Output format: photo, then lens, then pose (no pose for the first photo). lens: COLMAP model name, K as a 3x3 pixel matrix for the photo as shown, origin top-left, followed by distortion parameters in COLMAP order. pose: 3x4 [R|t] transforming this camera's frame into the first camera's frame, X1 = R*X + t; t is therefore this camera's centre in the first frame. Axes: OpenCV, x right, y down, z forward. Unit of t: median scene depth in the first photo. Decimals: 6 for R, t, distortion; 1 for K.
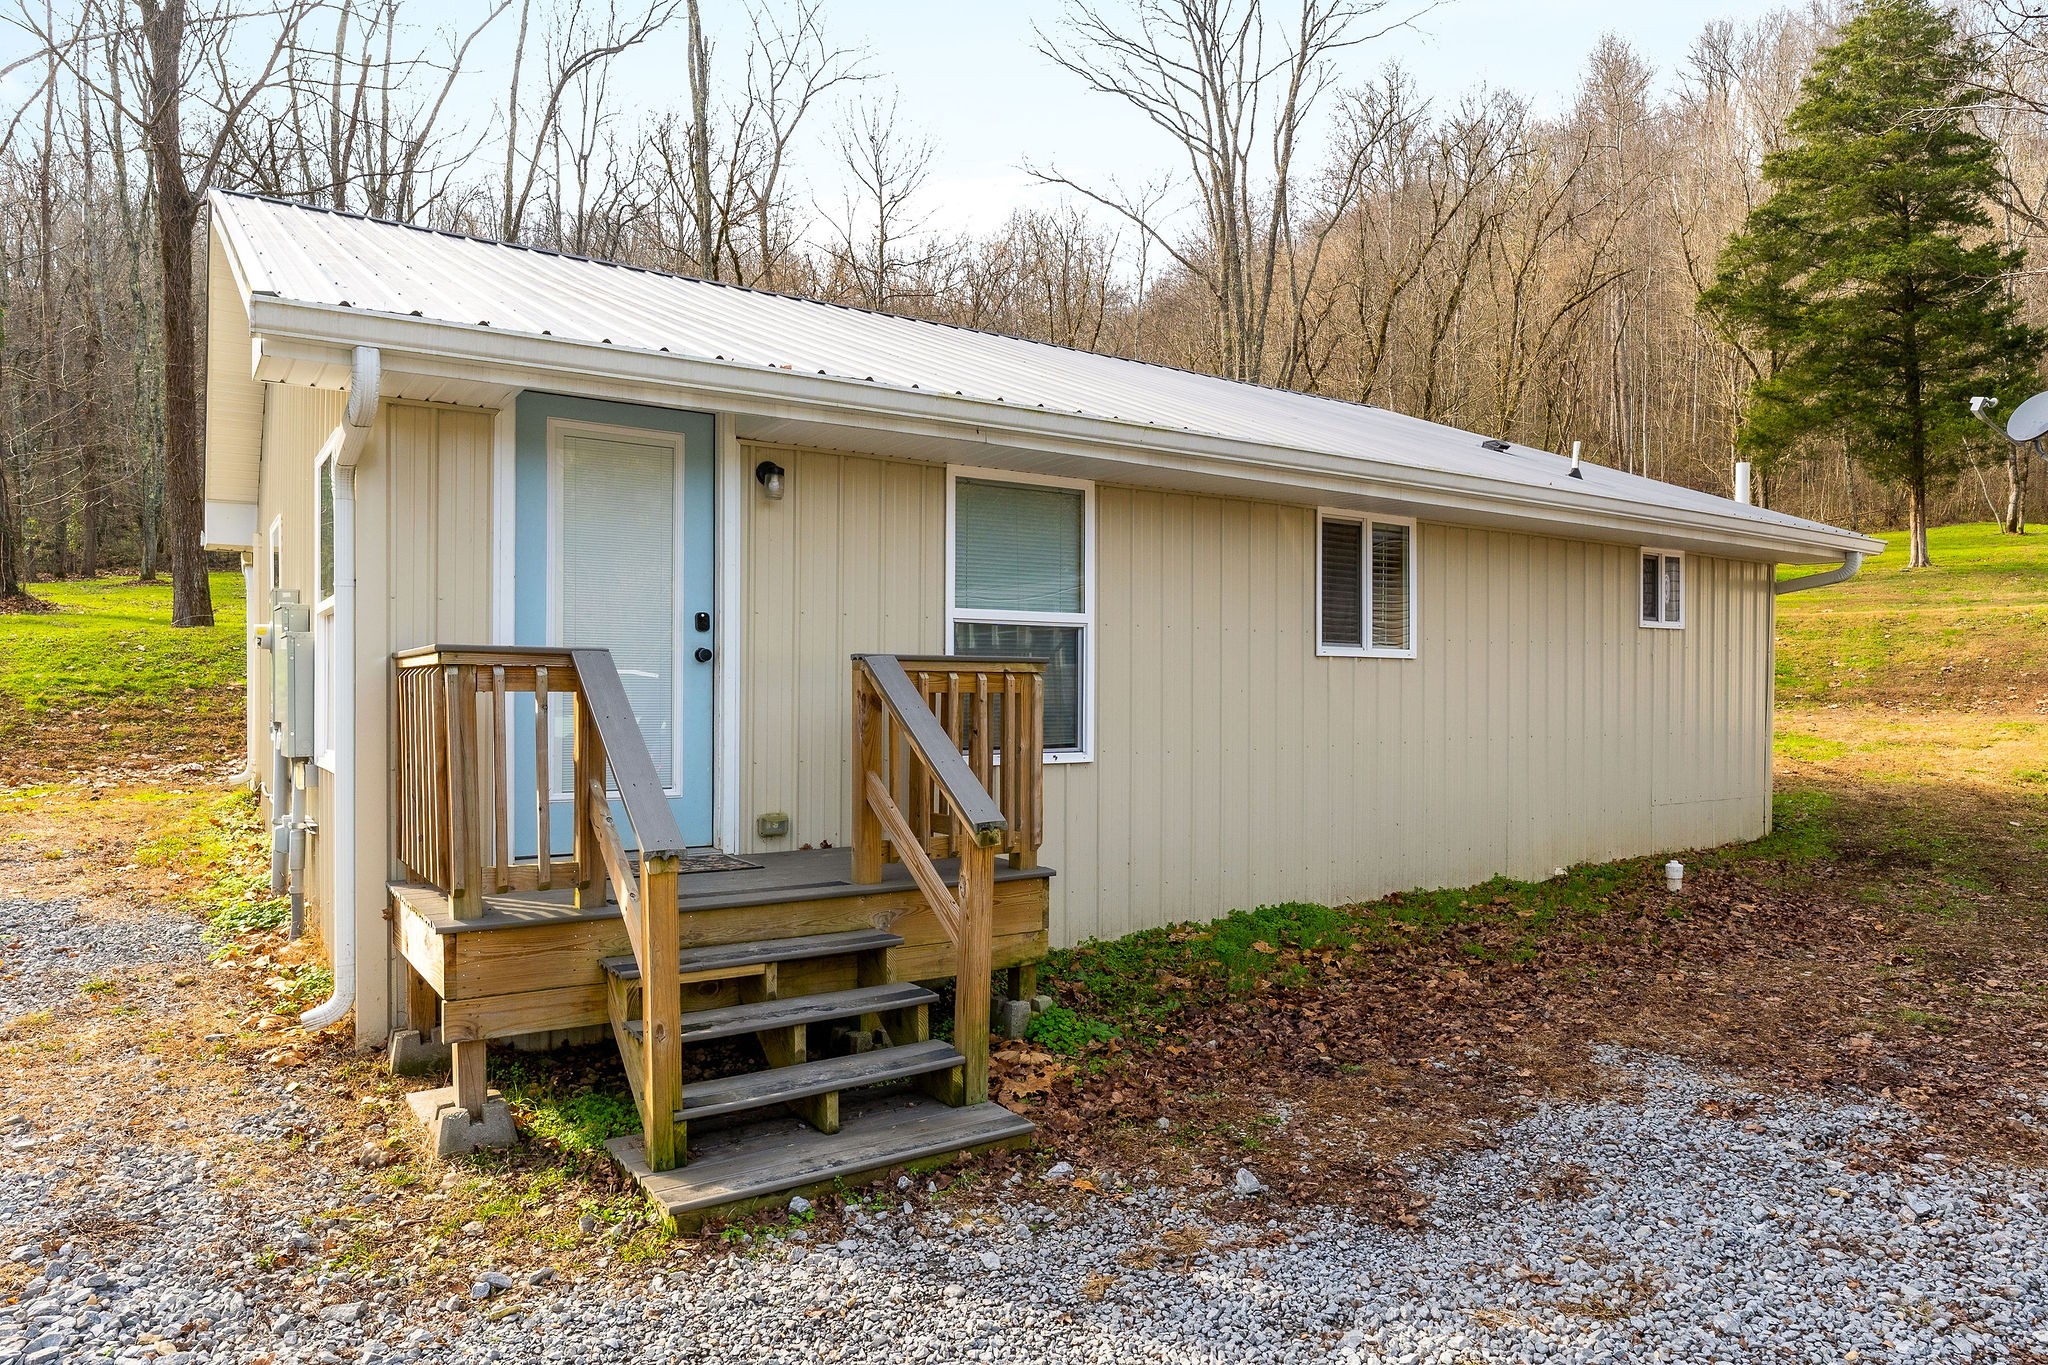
lens RADIAL K [[1332.1, 0, 1020.4], [0, 1332.1, 700.5], [0, 0, 1]] dist [-0.021050, 0.007465]
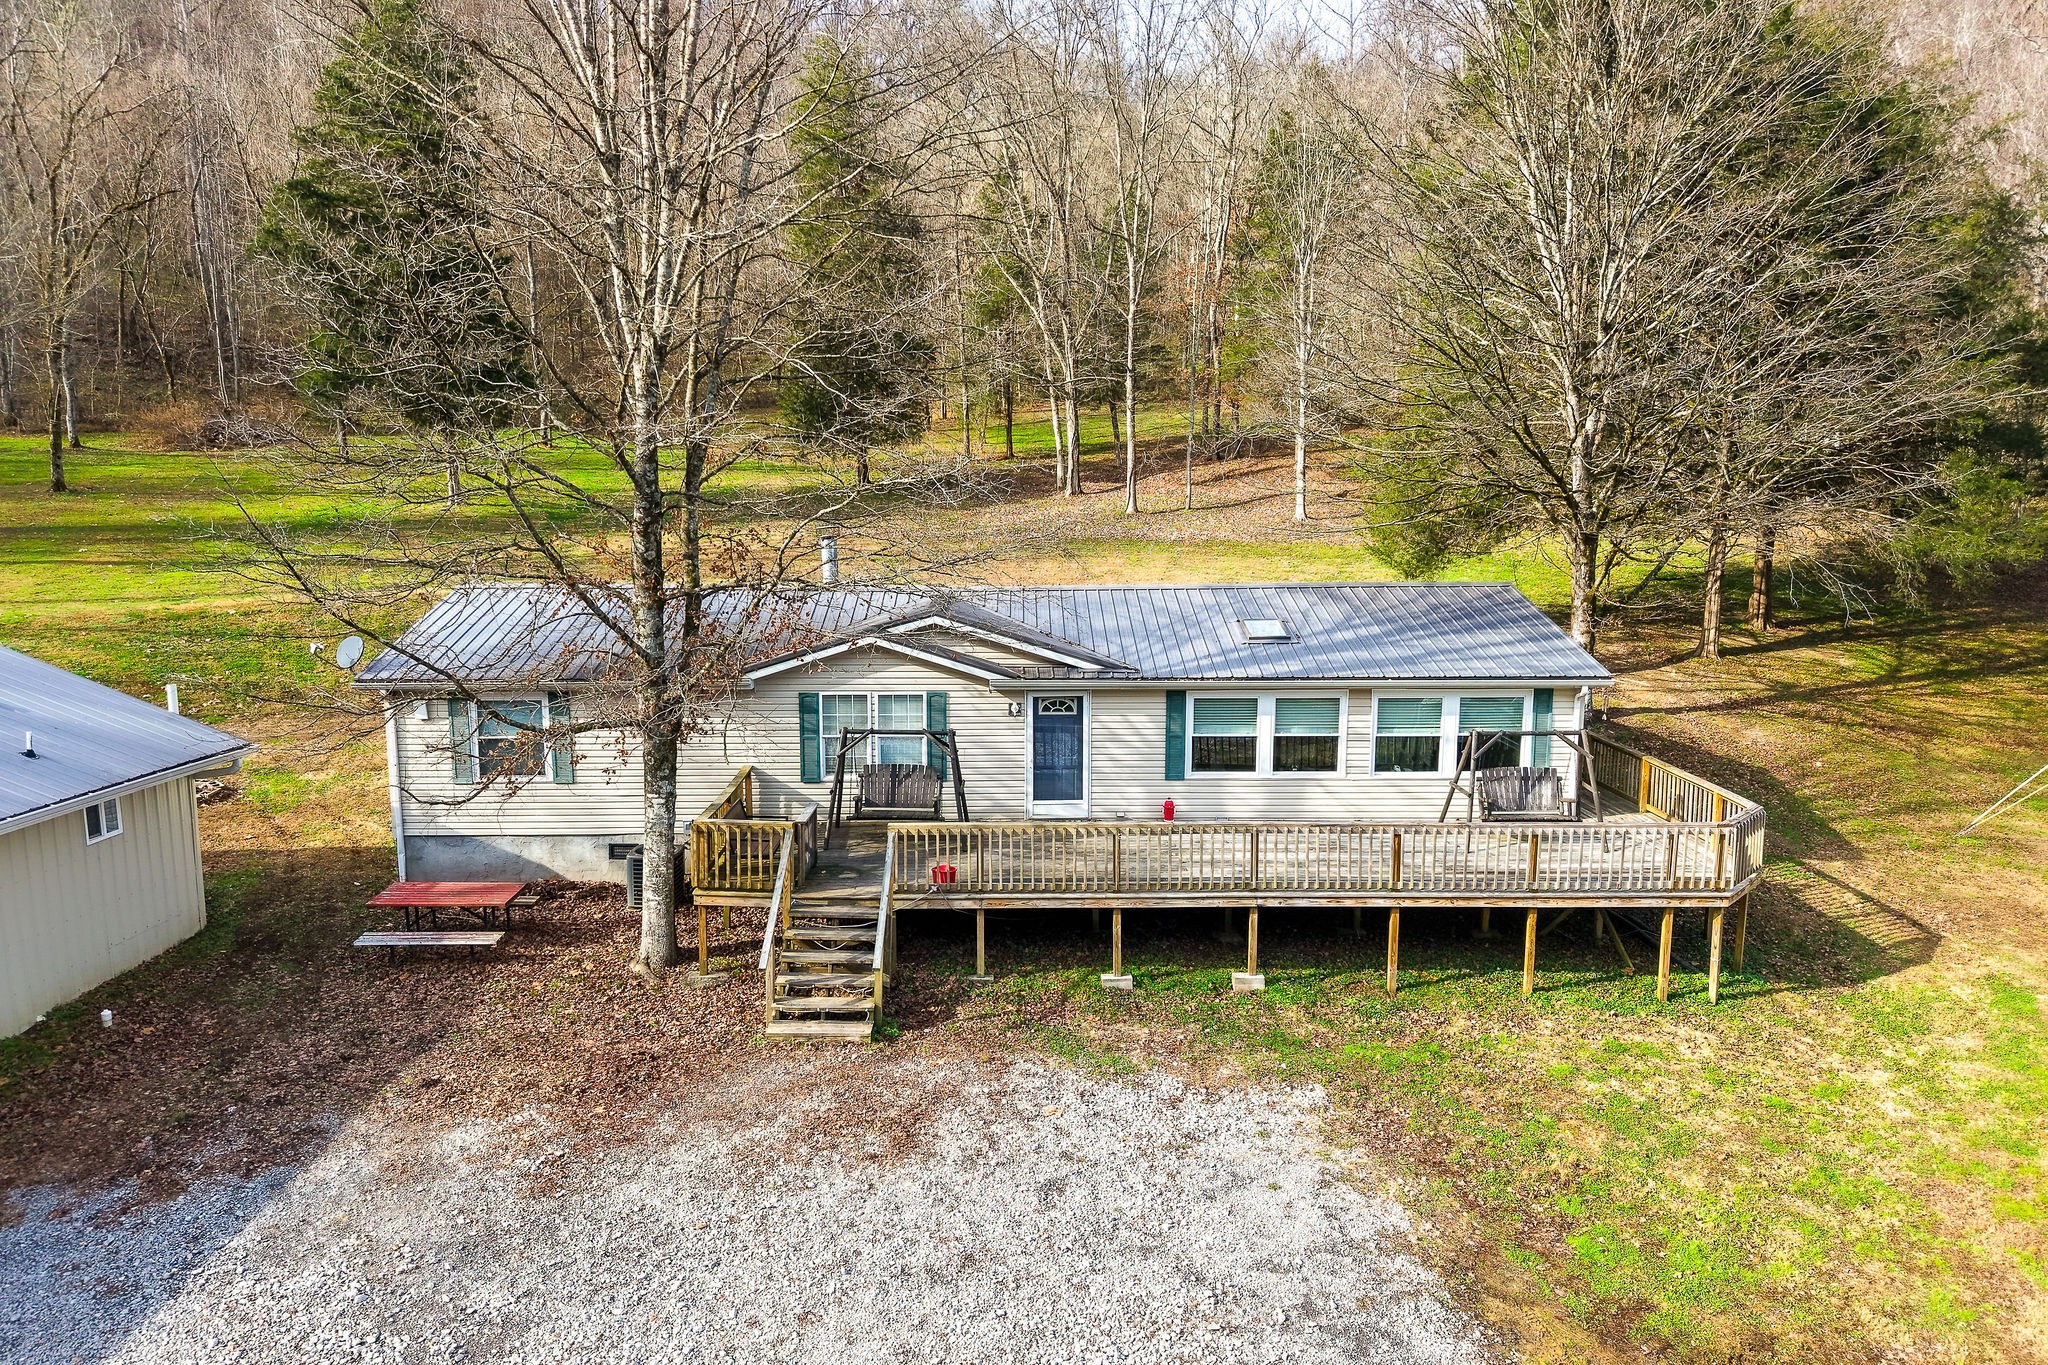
lens RADIAL K [[1332.1, 0, 1025.5], [0, 1332.1, 688.0], [0, 0, 1]] dist [-0.021050, 0.007465]
pose [[0.582647, -0.116484, 0.804334, -0.286223], [0.018687, 0.991334, 0.130028, -0.918351], [-0.812510, -0.060730, 0.579775, -1.789535]]
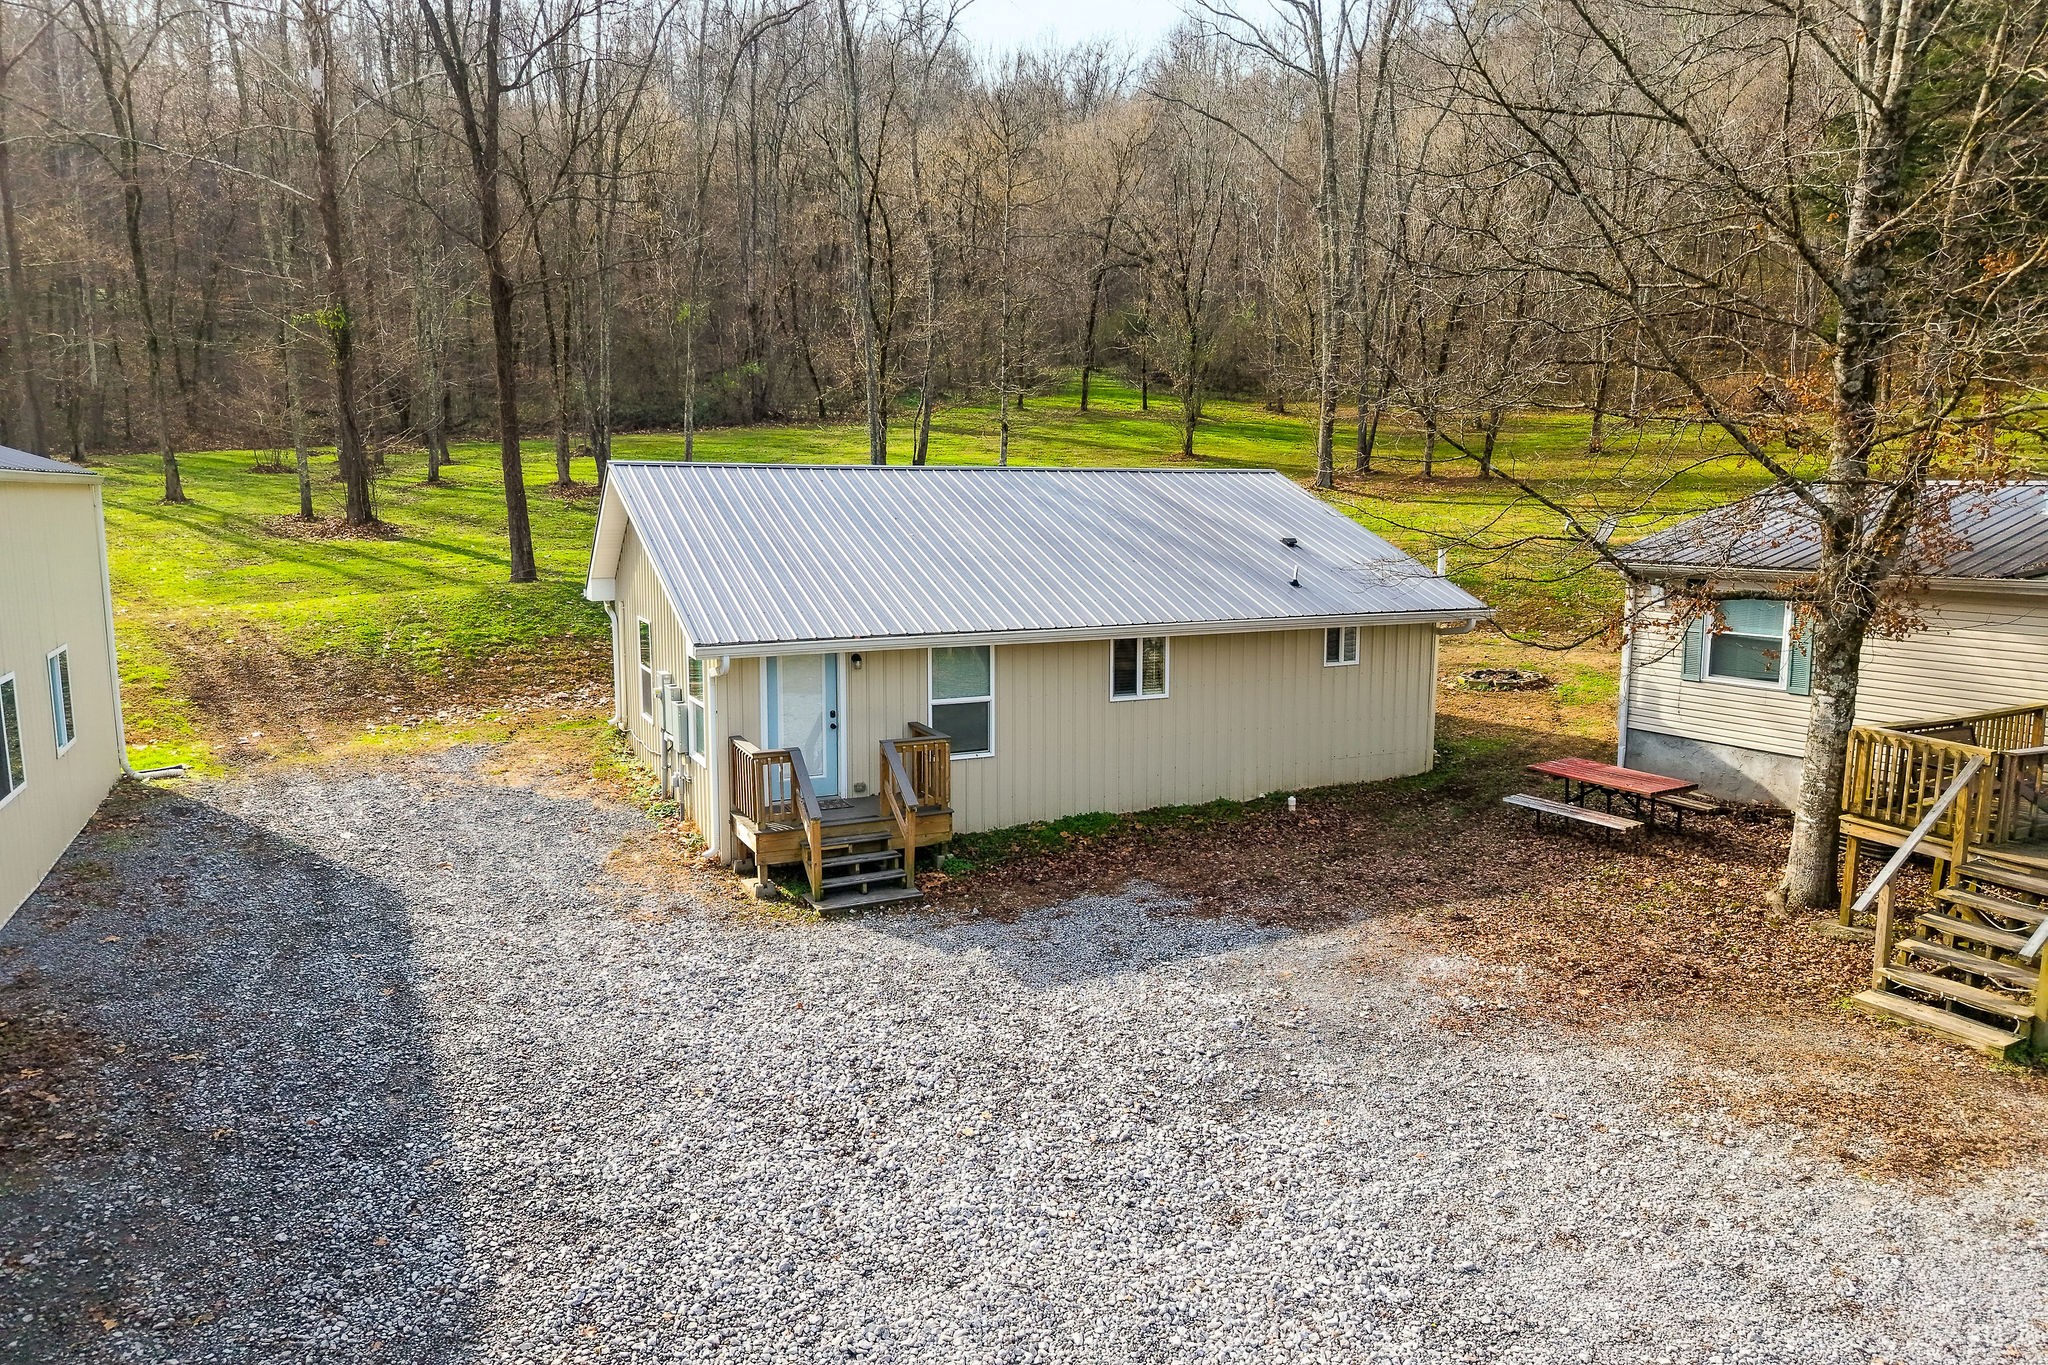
lens RADIAL K [[1332.1, 0, 1012.4], [0, 1332.1, 712.7], [0, 0, 1]] dist [-0.021050, 0.007465]
pose [[0.990847, 0.020042, -0.133493, 0.600648], [-0.000690, 0.989656, 0.143460, -0.557969], [0.134987, -0.142054, 0.980612, -1.985728]]
